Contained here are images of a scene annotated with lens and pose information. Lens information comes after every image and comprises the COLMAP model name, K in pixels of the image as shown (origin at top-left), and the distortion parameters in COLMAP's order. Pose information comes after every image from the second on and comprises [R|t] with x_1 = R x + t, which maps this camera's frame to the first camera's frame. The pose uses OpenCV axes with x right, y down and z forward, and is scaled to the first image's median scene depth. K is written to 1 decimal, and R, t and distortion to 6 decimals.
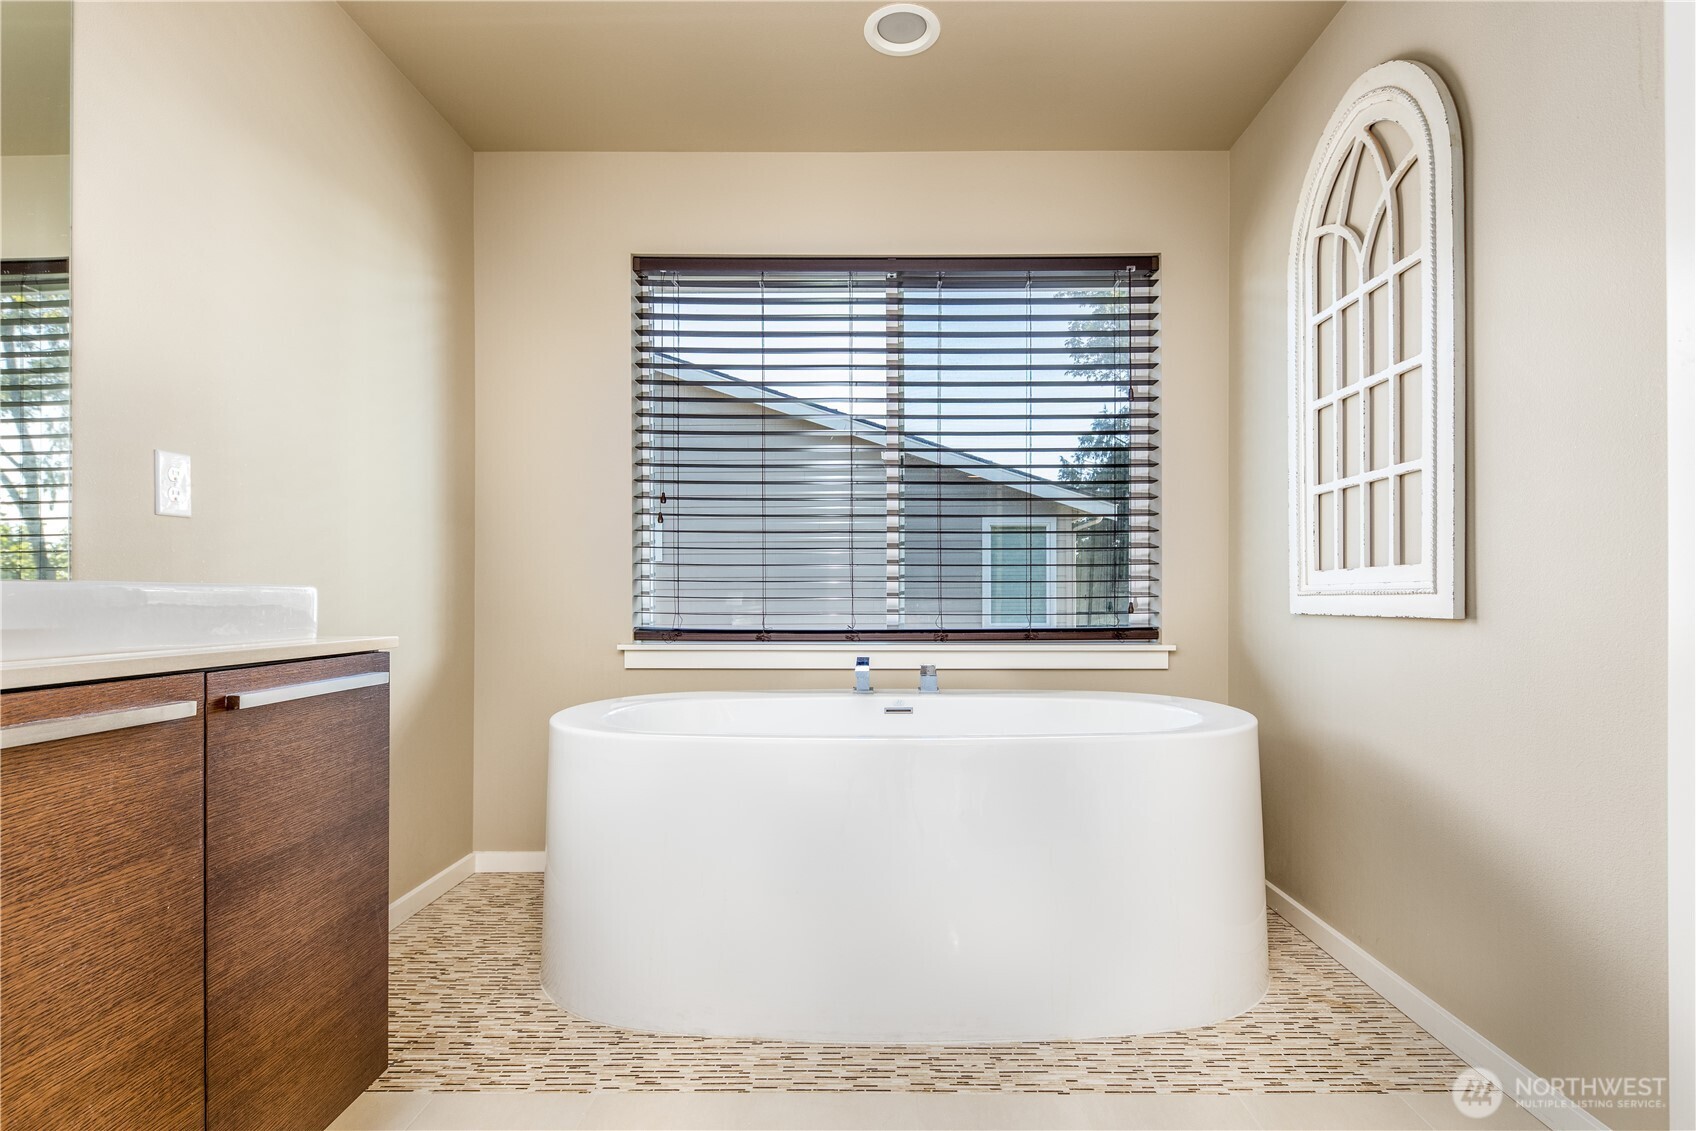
lens RADIAL K [[851.5, 0, 879.9], [0, 851.5, 587.5], [0, 0, 1]] dist [0.001893, 0.000209]
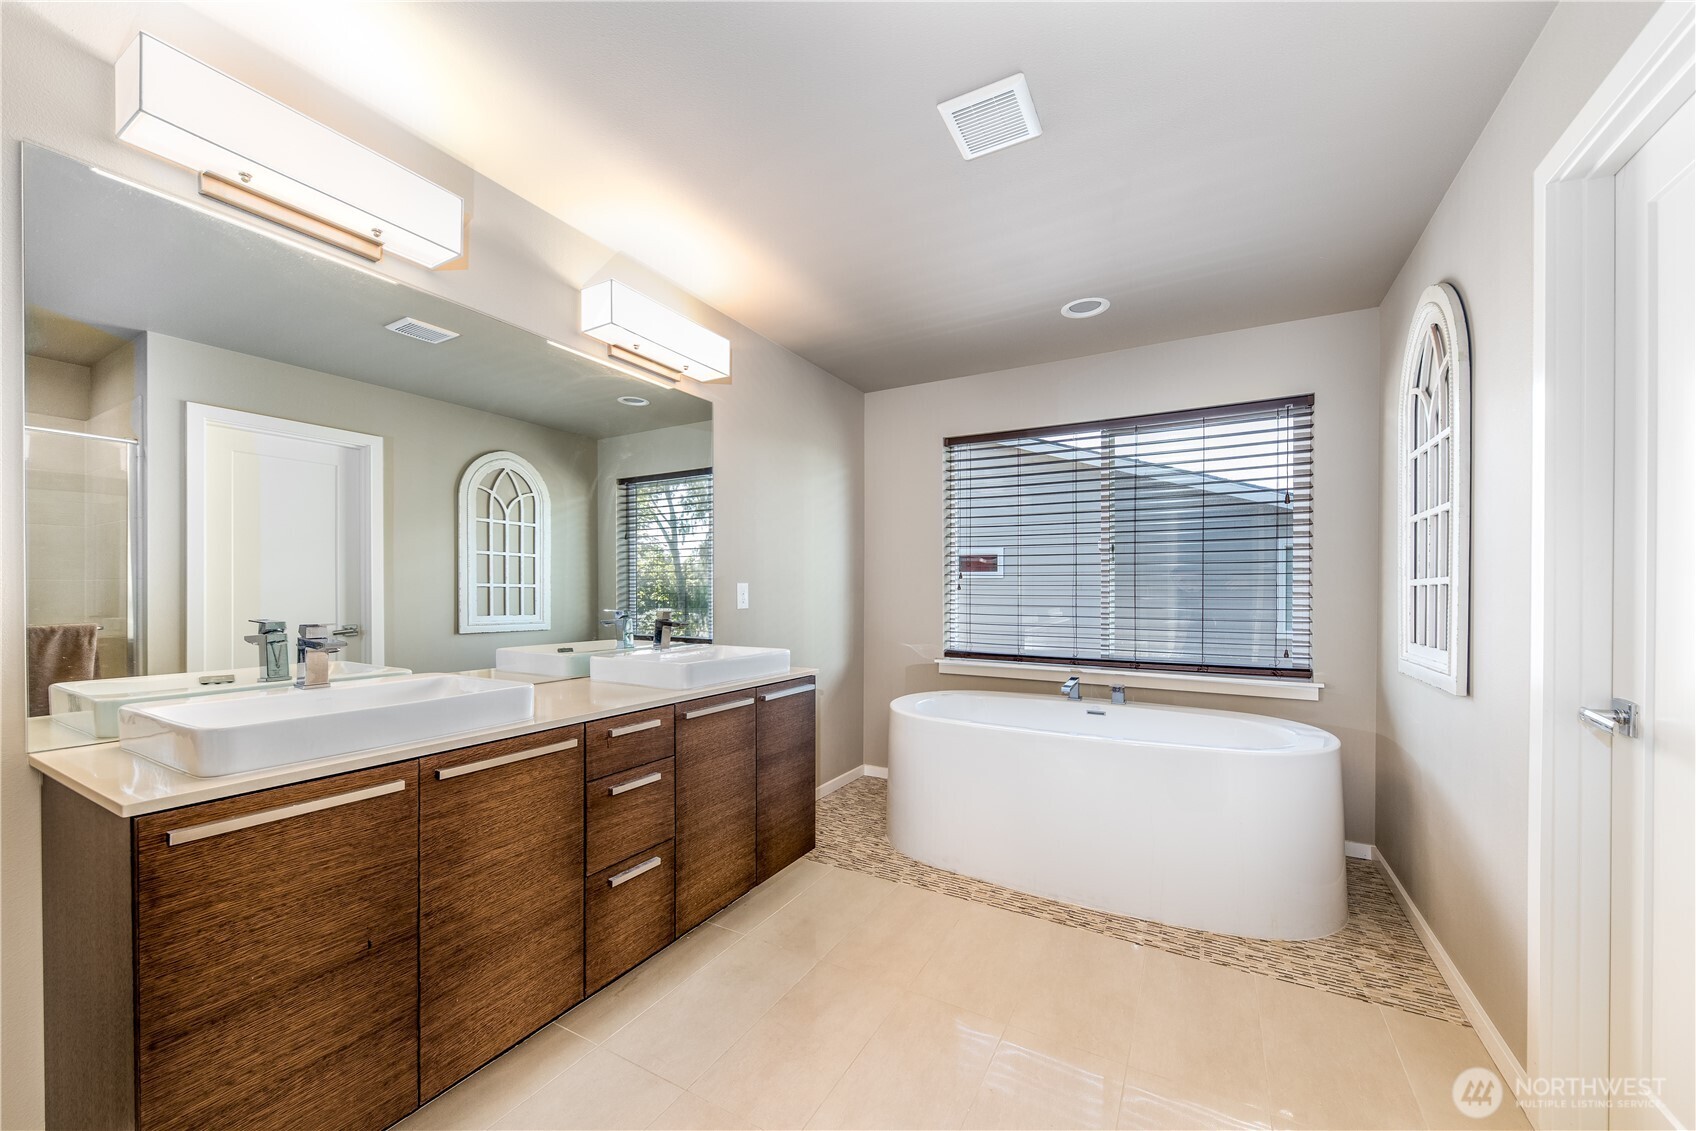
lens RADIAL K [[641.4, 0, 843.8], [0, 641.4, 591.2], [0, 0, 1]] dist [0.001407, 0.000100]
pose [[0.866066, 0.002051, -0.499925, 0.325107], [0.001373, 0.999978, 0.006482, -0.142607], [0.499927, -0.006301, 0.866045, -0.430870]]
